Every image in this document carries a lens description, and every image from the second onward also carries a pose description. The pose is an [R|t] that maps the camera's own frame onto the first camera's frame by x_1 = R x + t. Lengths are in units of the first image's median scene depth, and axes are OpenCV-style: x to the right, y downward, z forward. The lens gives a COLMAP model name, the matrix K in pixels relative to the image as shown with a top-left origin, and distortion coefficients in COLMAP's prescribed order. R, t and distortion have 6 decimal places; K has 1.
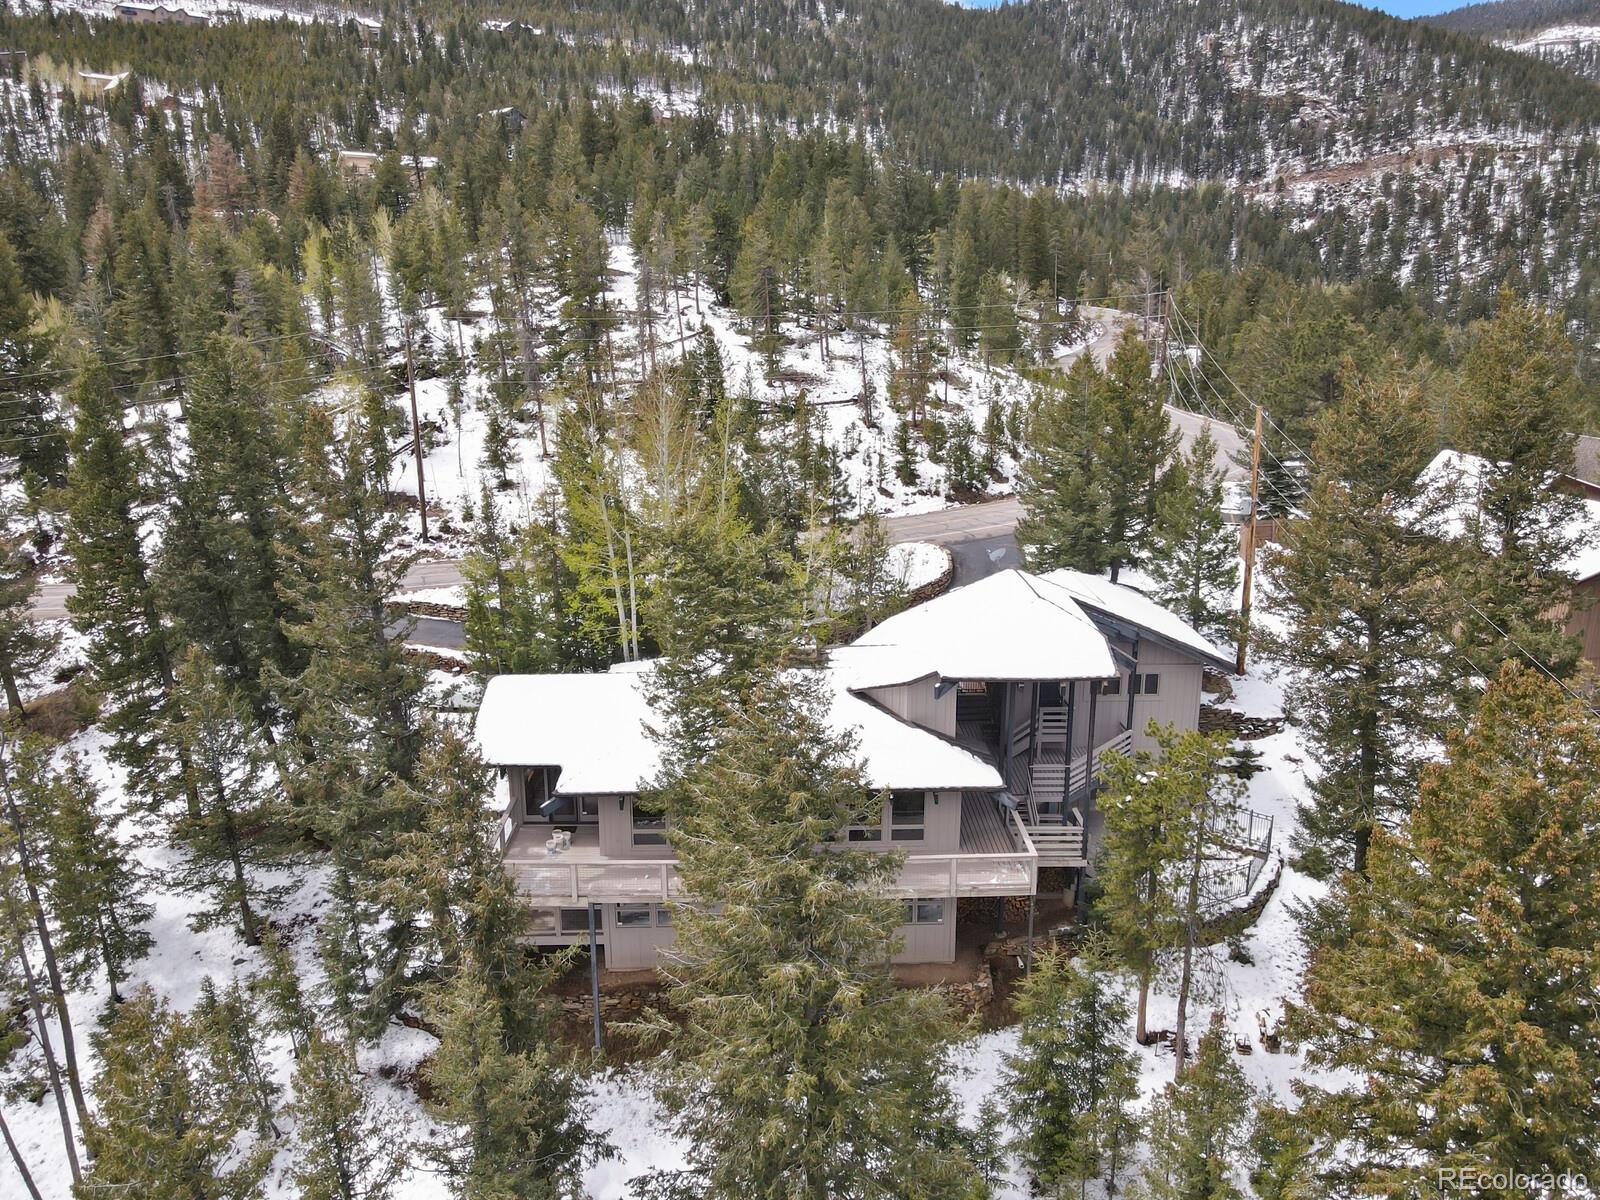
lens RADIAL K [[1163.4, 0, 808.1], [0, 1163.4, 610.9], [0, 0, 1]] dist [0.022215, -0.010005]
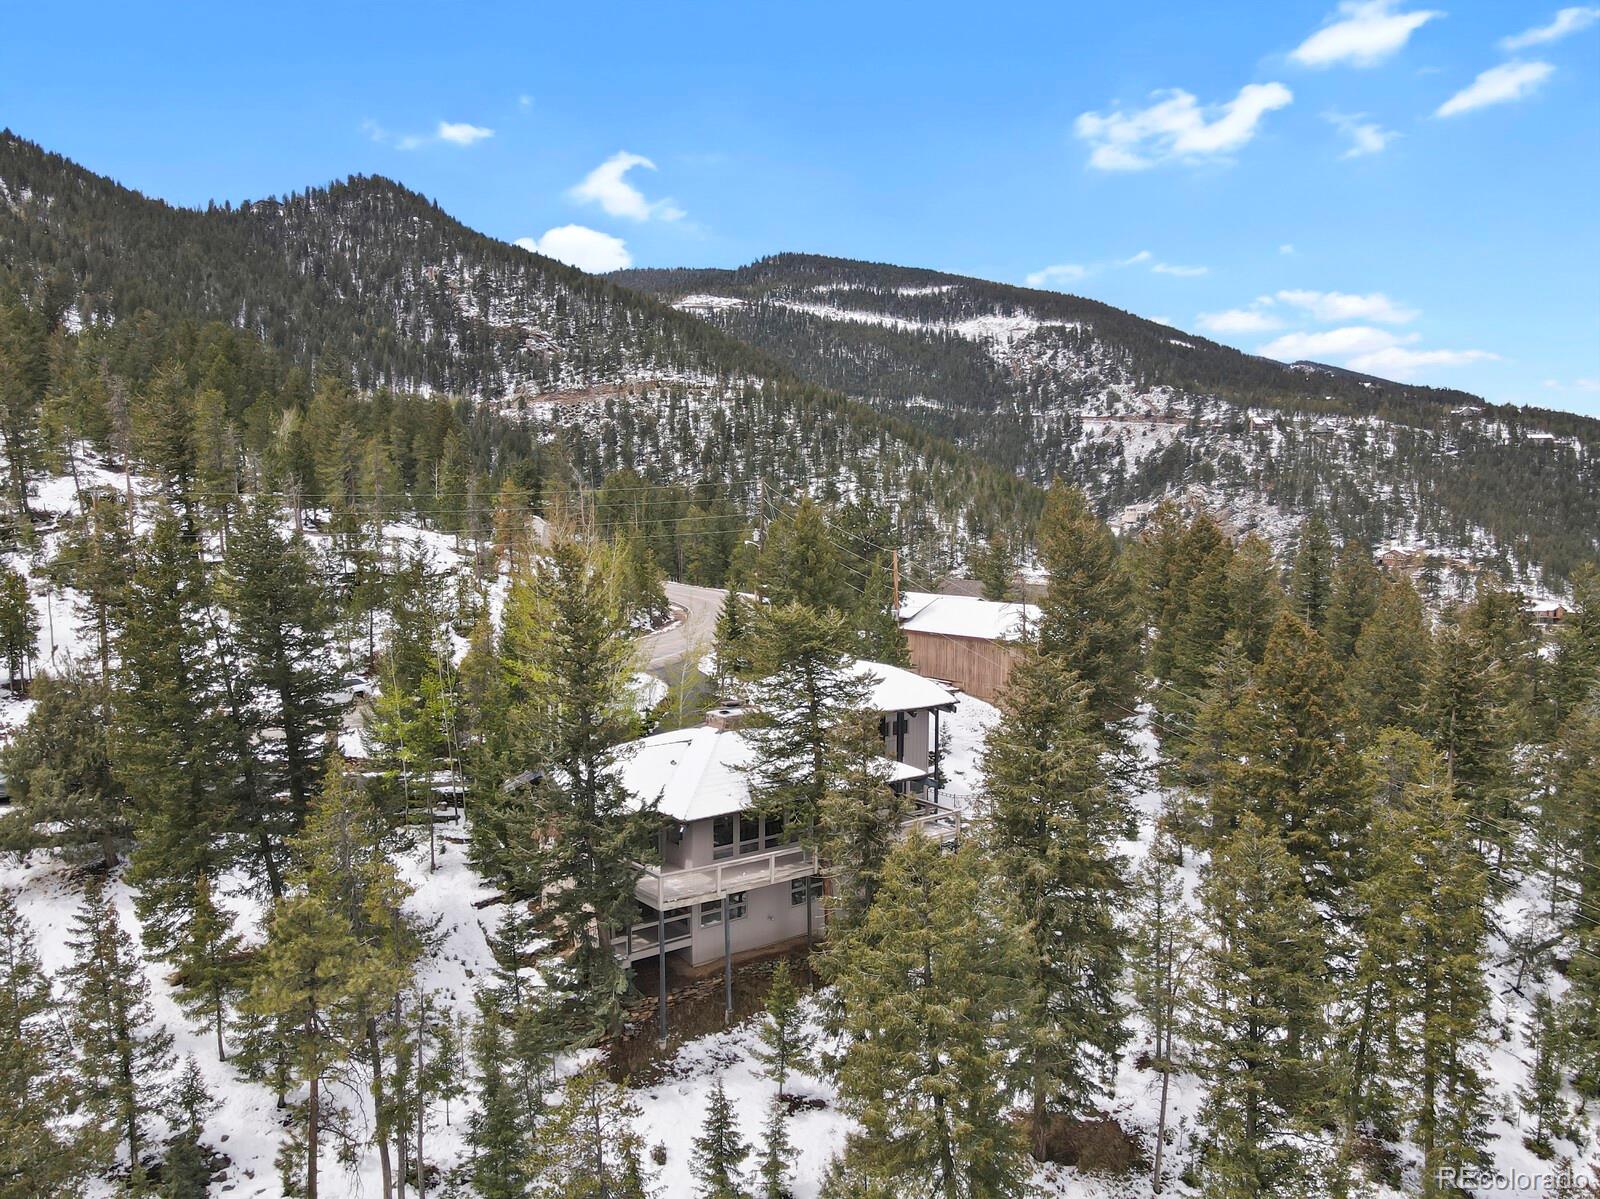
lens RADIAL K [[1163.4, 0, 802.6], [0, 1163.4, 597.8], [0, 0, 1]] dist [0.022215, -0.010005]
pose [[0.805702, -0.040581, 0.590929, -0.103633], [0.145293, 0.980711, -0.130751, 0.011366], [-0.574224, 0.191204, 0.796057, -0.024062]]
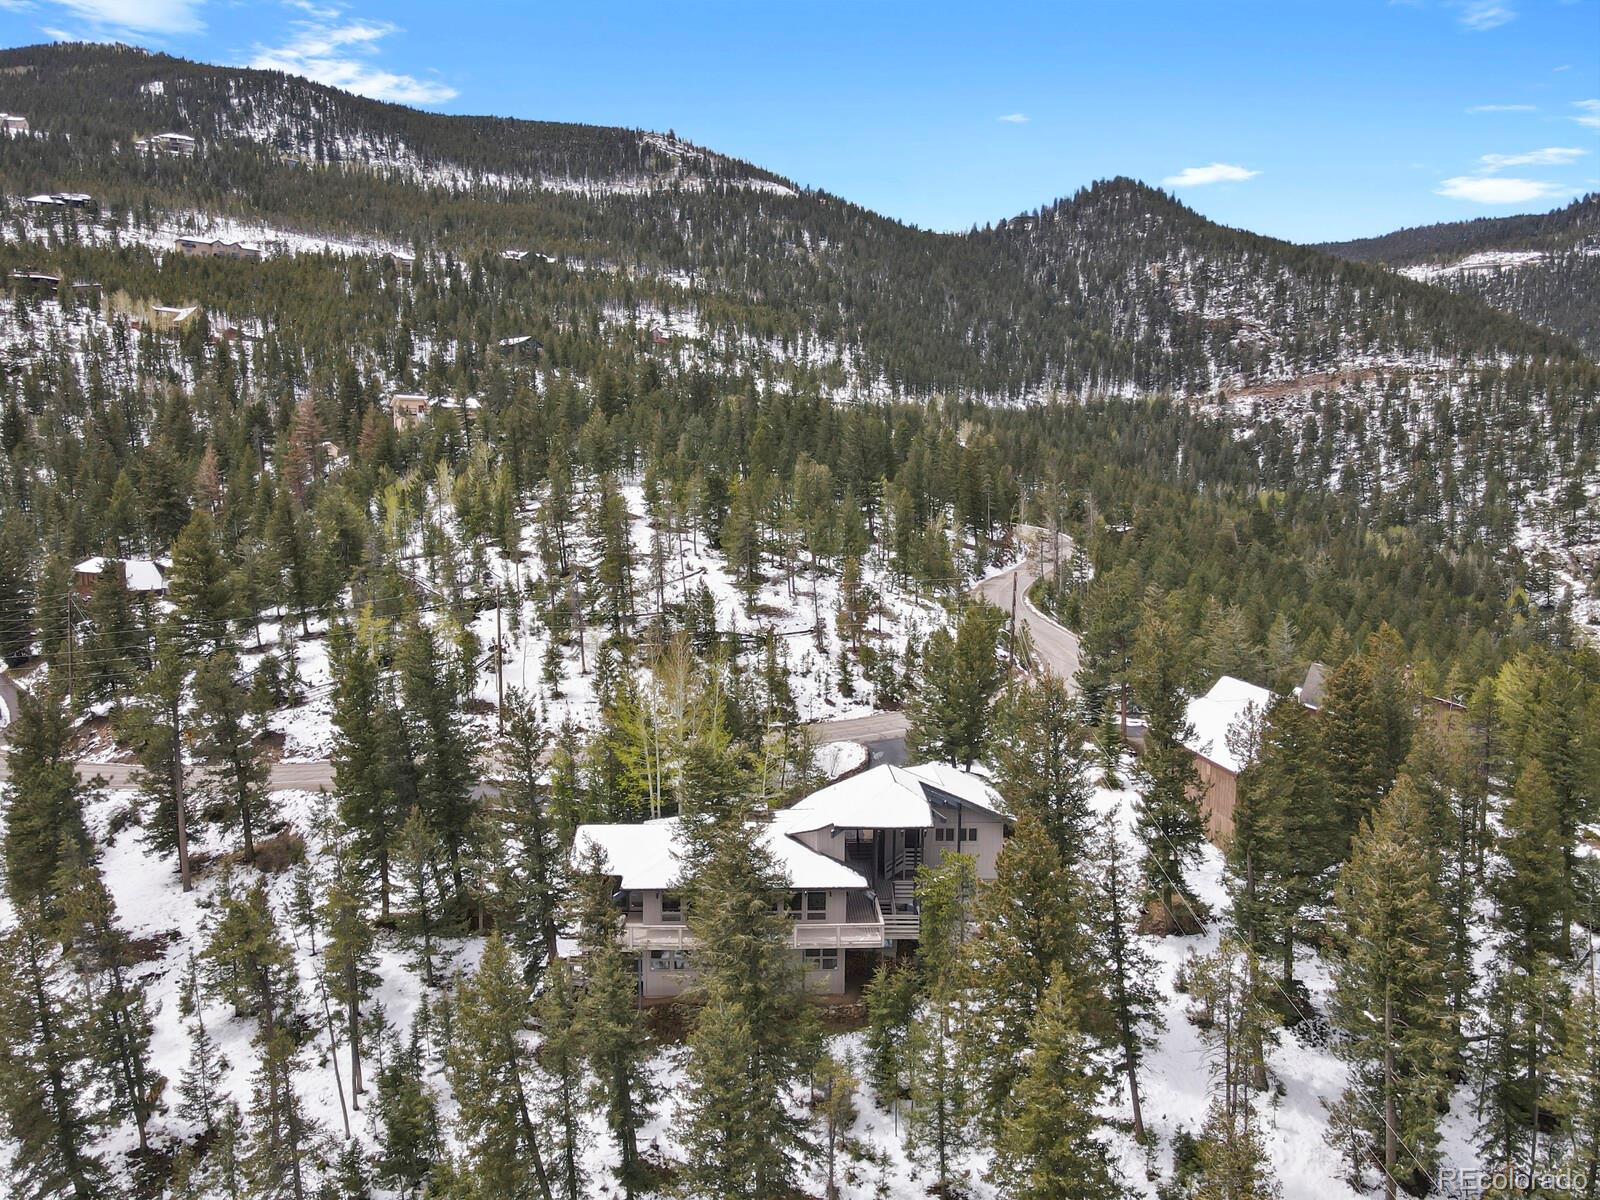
lens RADIAL K [[1163.4, 0, 809.5], [0, 1163.4, 602.3], [0, 0, 1]] dist [0.022215, -0.010005]
pose [[0.999858, 0.009605, 0.013836, 0.005559], [-0.007322, 0.987650, -0.156508, -0.000422], [-0.015168, 0.156384, 0.987580, -0.101733]]
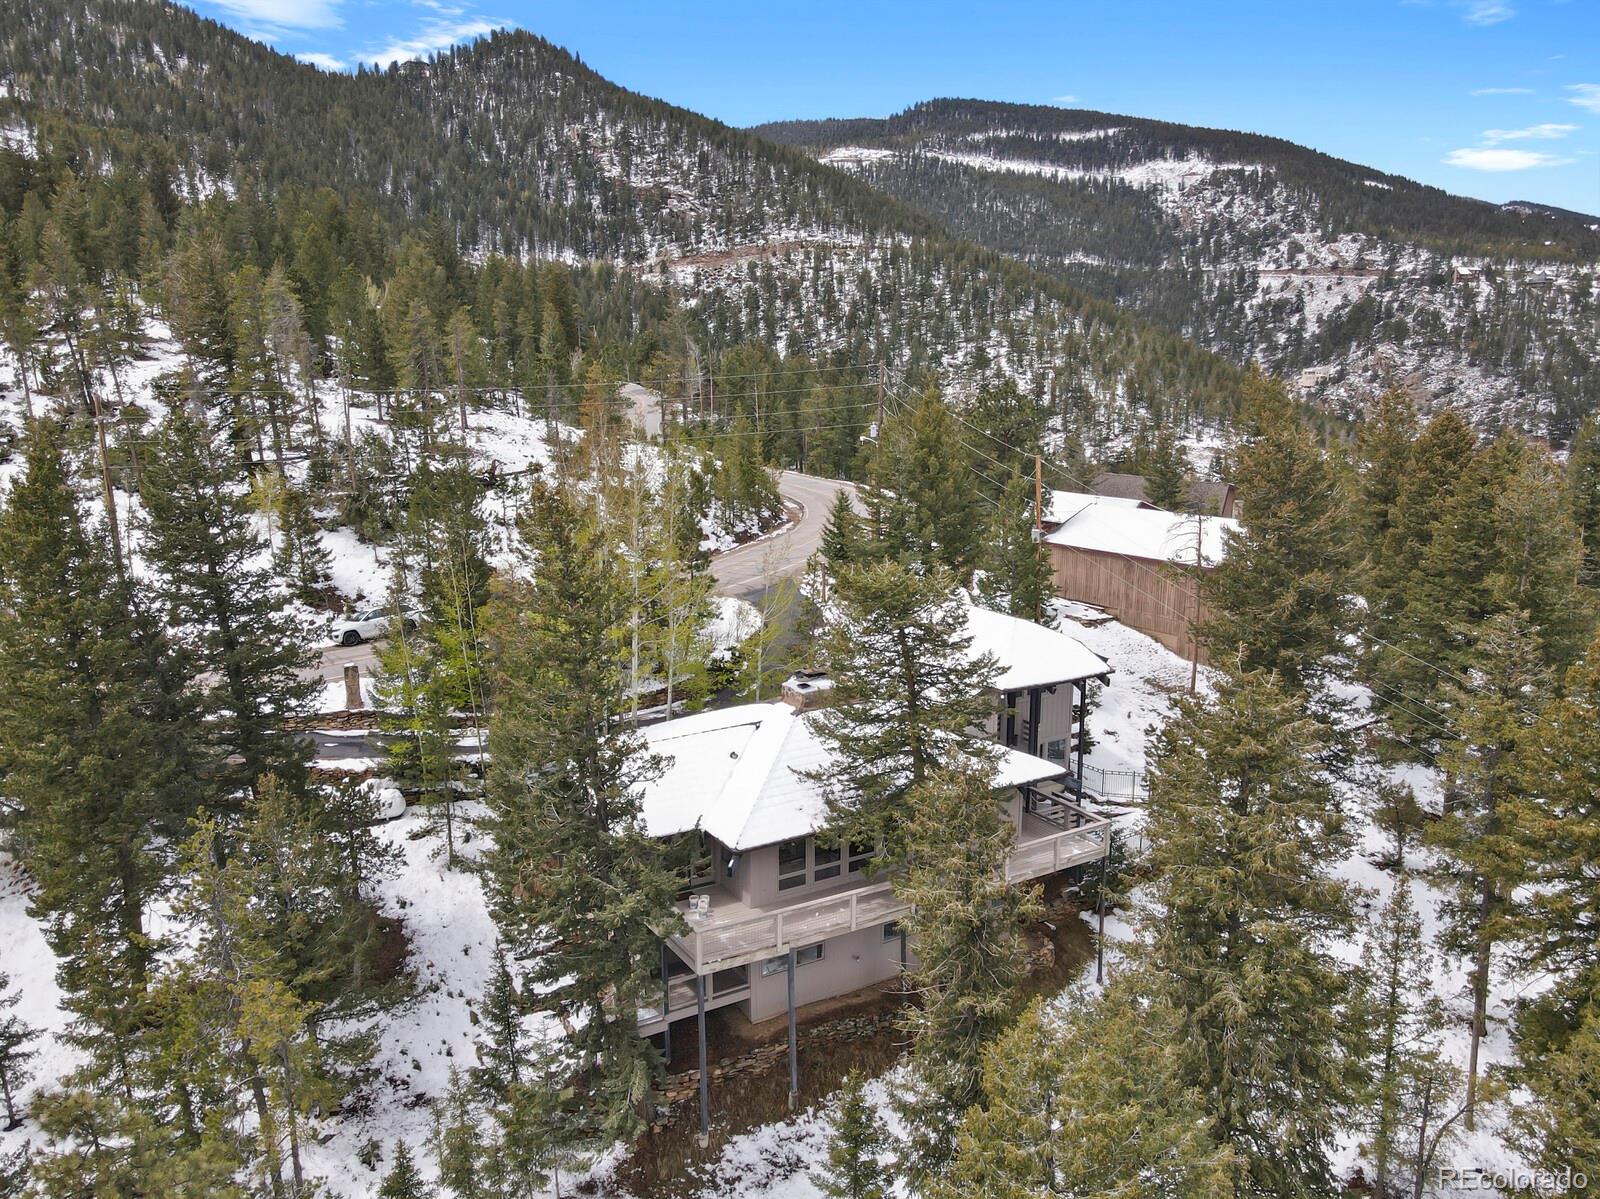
lens RADIAL K [[1163.4, 0, 807.7], [0, 1163.4, 599.6], [0, 0, 1]] dist [0.022215, -0.010005]
pose [[0.872009, -0.094732, 0.480235, -0.072847], [0.125745, 0.991522, -0.032739, -0.002387], [-0.473062, 0.088936, 0.876529, 0.006524]]
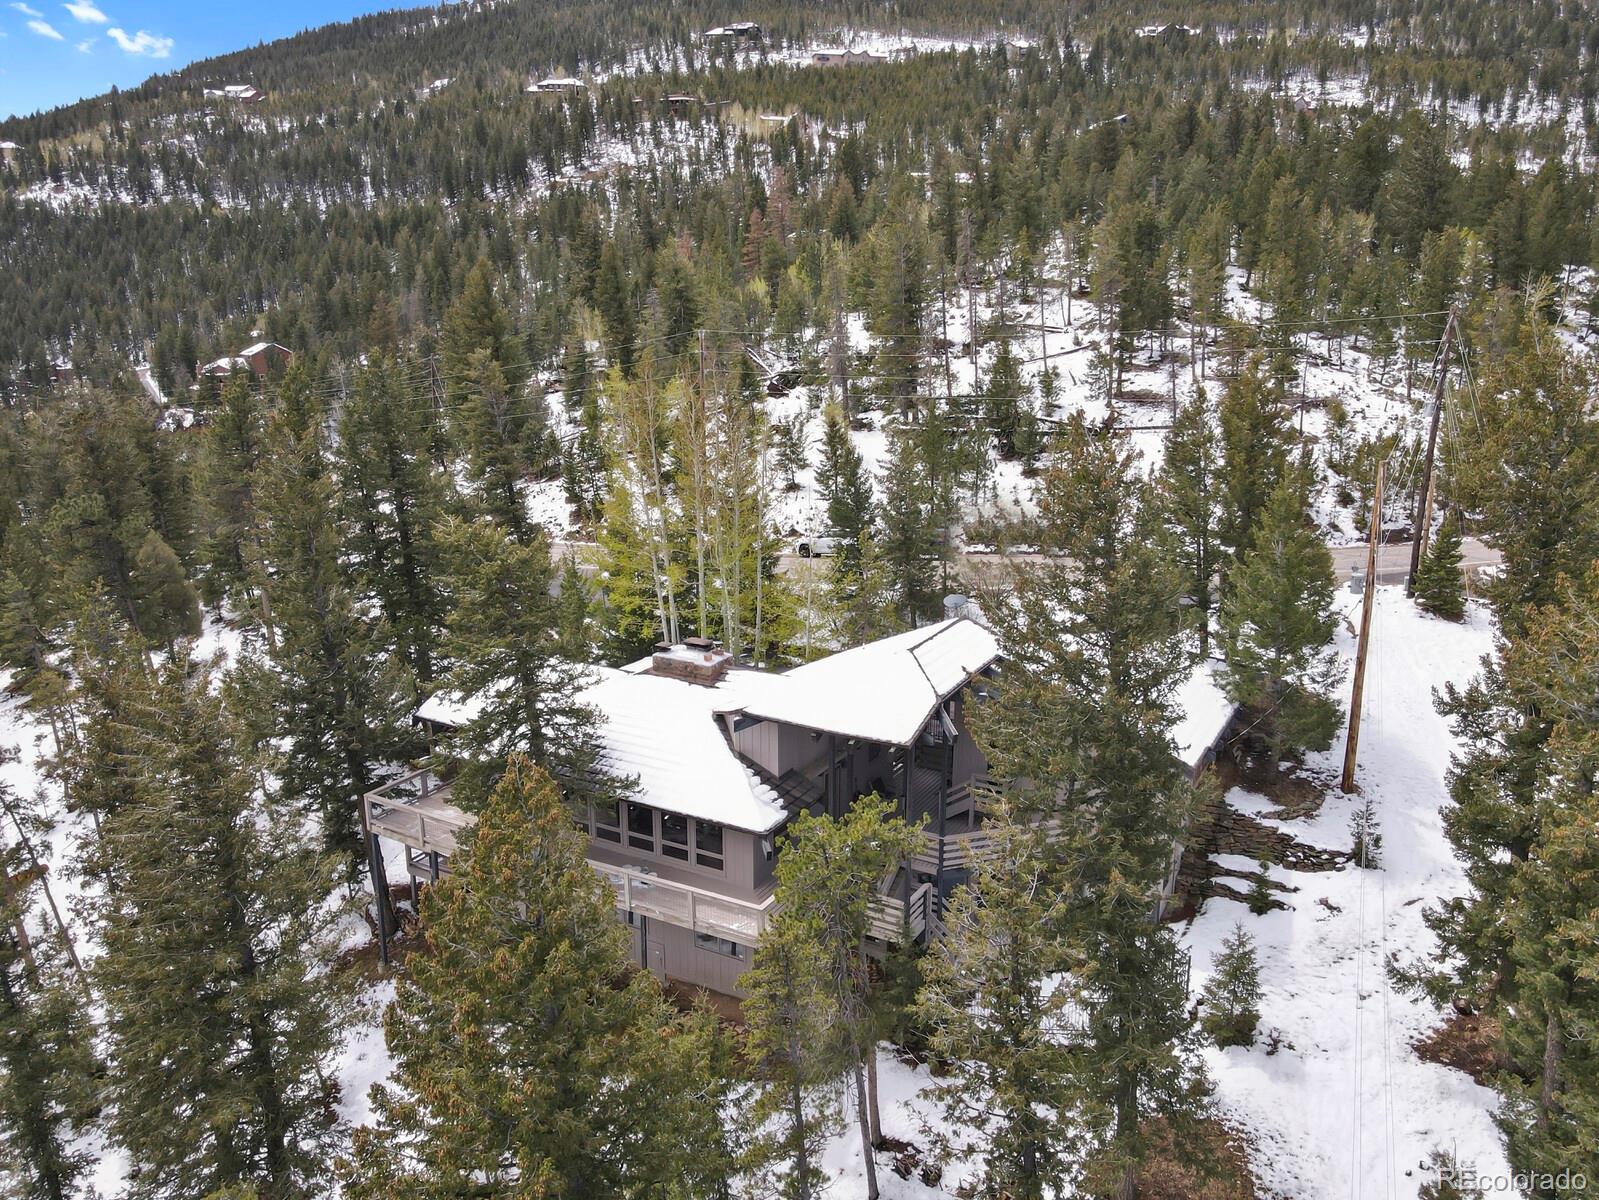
lens RADIAL K [[1162.6, 0, 807.3], [0, 1162.6, 608.0], [0, 0, 1]] dist [0.022215, -0.010005]
pose [[0.859330, 0.131032, -0.494350, 0.075750], [-0.133706, 0.990563, 0.030137, -0.008006], [0.493634, 0.040199, 0.868740, 0.019564]]
